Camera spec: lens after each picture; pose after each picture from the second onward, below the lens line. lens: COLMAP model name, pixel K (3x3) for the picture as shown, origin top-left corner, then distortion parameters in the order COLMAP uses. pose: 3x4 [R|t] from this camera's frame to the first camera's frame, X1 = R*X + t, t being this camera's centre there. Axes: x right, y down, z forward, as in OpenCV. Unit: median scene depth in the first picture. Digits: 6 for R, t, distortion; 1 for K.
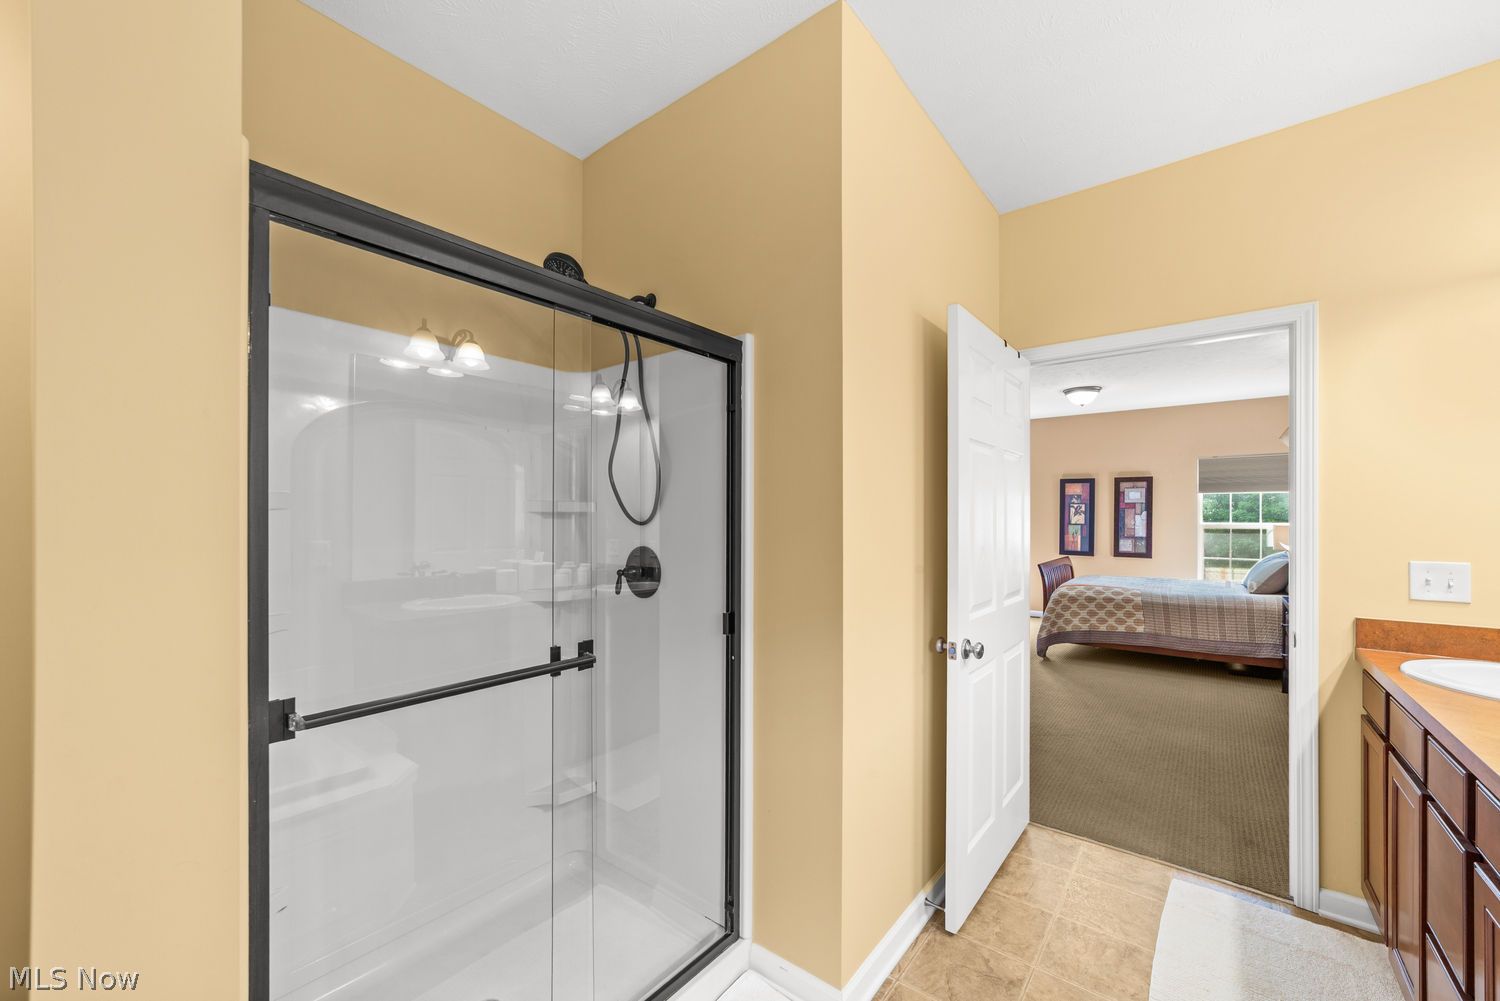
lens RADIAL K [[606.8, 0, 752.0], [0, 606.8, 519.4], [0, 0, 1]] dist [-0.000761, -0.000035]
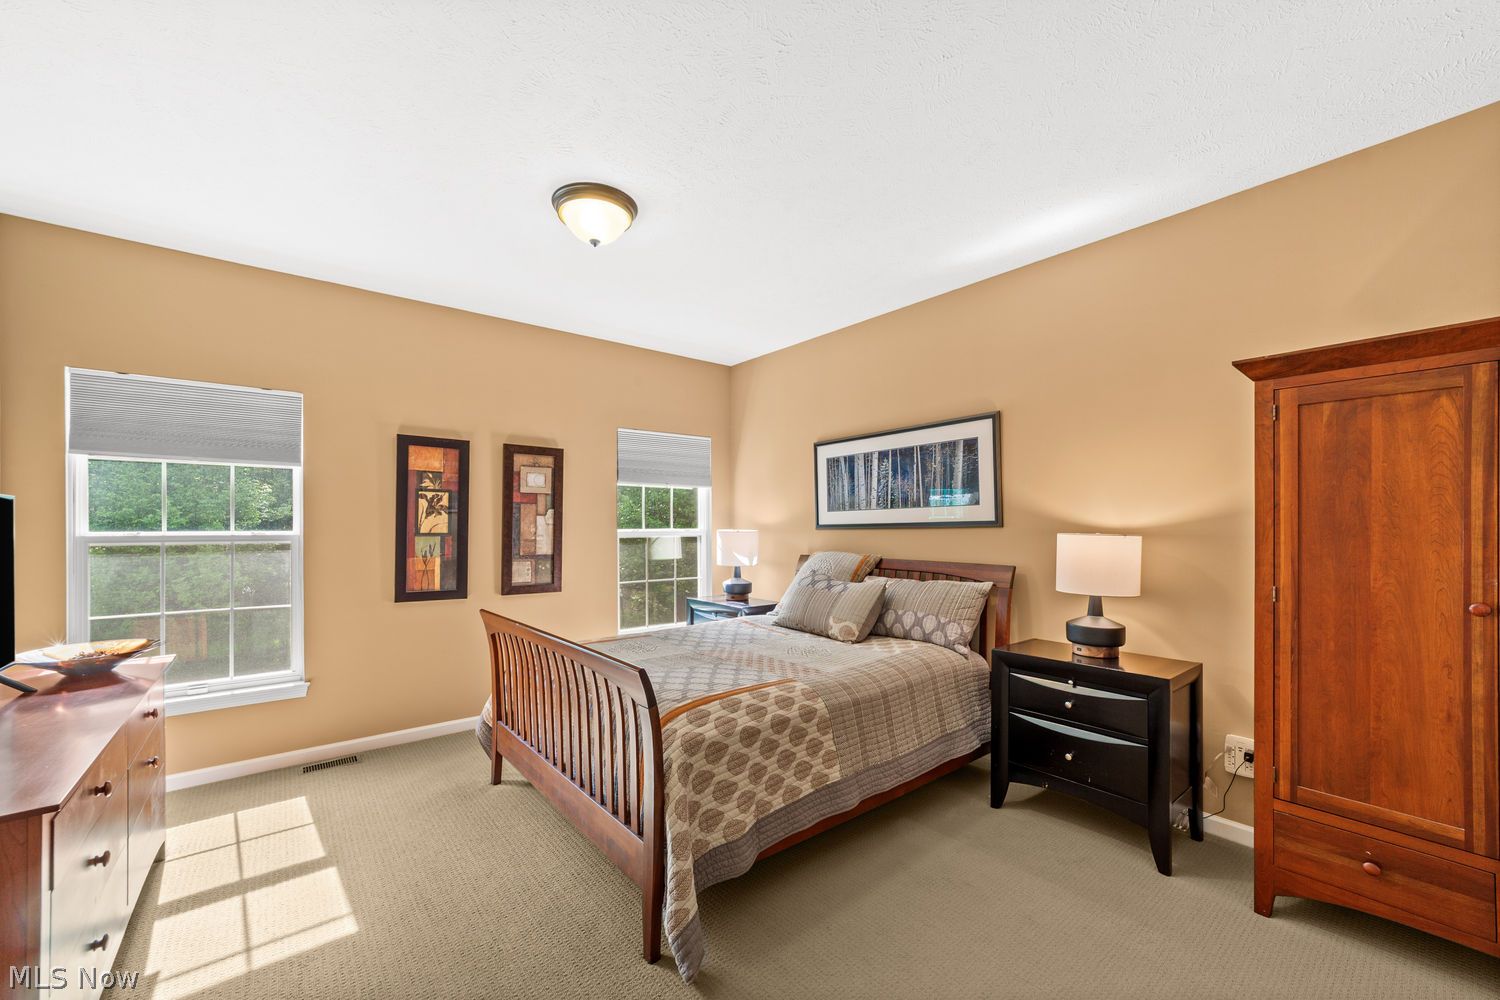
lens RADIAL K [[592.4, 0, 747.4], [0, 592.4, 525.3], [0, 0, 1]] dist [-0.008455, 0.000321]
pose [[0.231103, -0.002845, 0.972925, 0.155354], [0.003952, 0.999990, 0.001985, 0.001069], [-0.972921, 0.003386, 0.231112, 0.698222]]
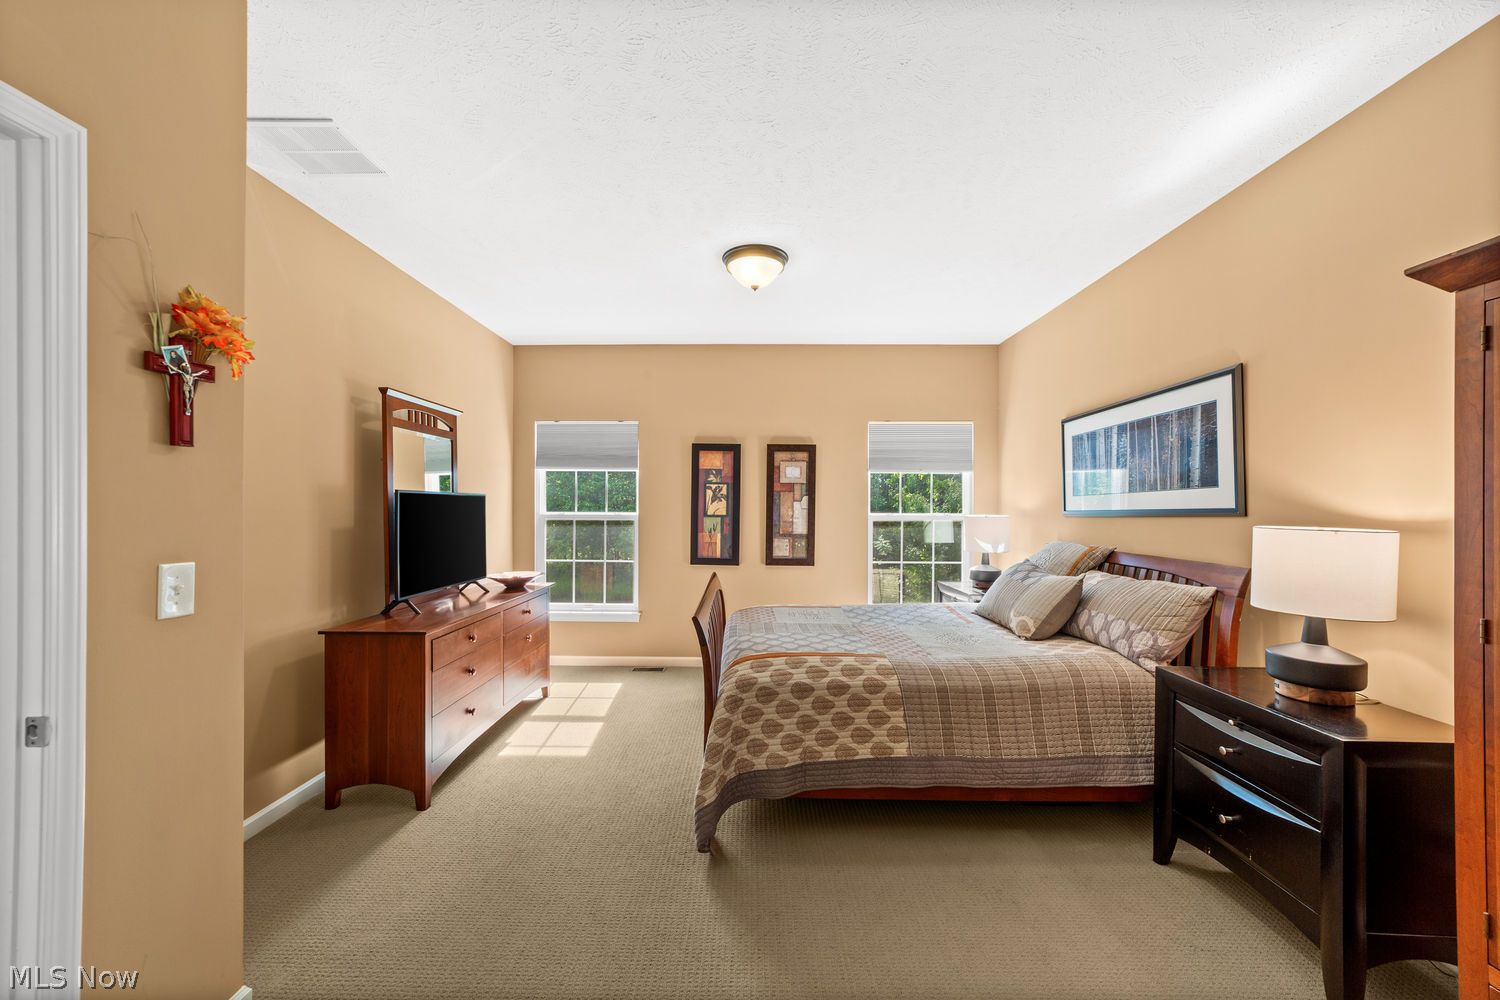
lens RADIAL K [[587.7, 0, 744.5], [0, 587.7, 507.4], [0, 0, 1]] dist [-0.019410, 0.010051]
pose [[0.802231, 0.000220, 0.597013, 0.205649], [-0.000421, 1.000000, 0.000198, -0.001022], [-0.597013, -0.000410, 0.802231, 0.520496]]
